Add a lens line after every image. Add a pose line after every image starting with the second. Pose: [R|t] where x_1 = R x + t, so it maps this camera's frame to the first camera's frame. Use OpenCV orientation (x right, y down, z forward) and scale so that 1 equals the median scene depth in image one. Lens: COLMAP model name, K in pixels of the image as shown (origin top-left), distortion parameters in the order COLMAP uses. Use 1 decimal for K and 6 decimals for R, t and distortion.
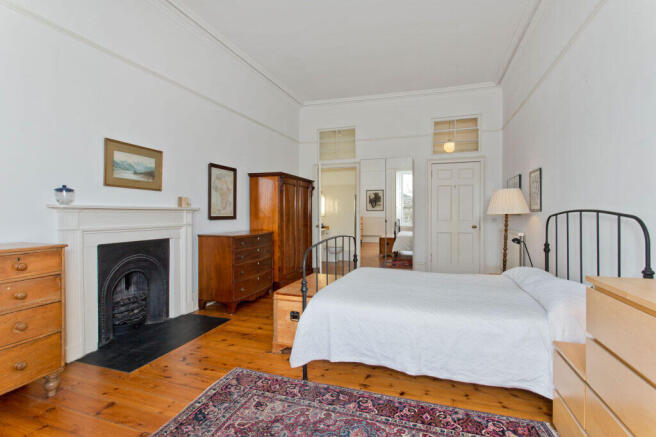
lens RADIAL K [[319.8, 0, 326.7], [0, 319.8, 216.0], [0, 0, 1]] dist [0.004621, 0.001038]
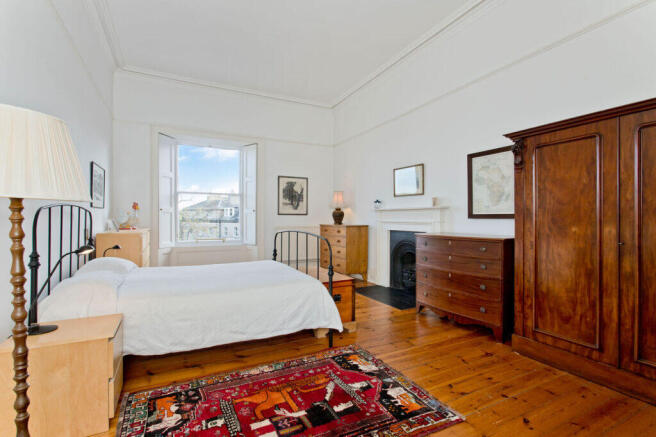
lens RADIAL K [[319.8, 0, 327.4], [0, 319.8, 215.1], [0, 0, 1]] dist [0.004621, 0.001038]
pose [[-0.707516, -0.001986, -0.706694, 0.540894], [-0.002393, 0.999997, -0.000415, 0.004414], [0.706693, 0.001397, -0.707519, 1.350437]]
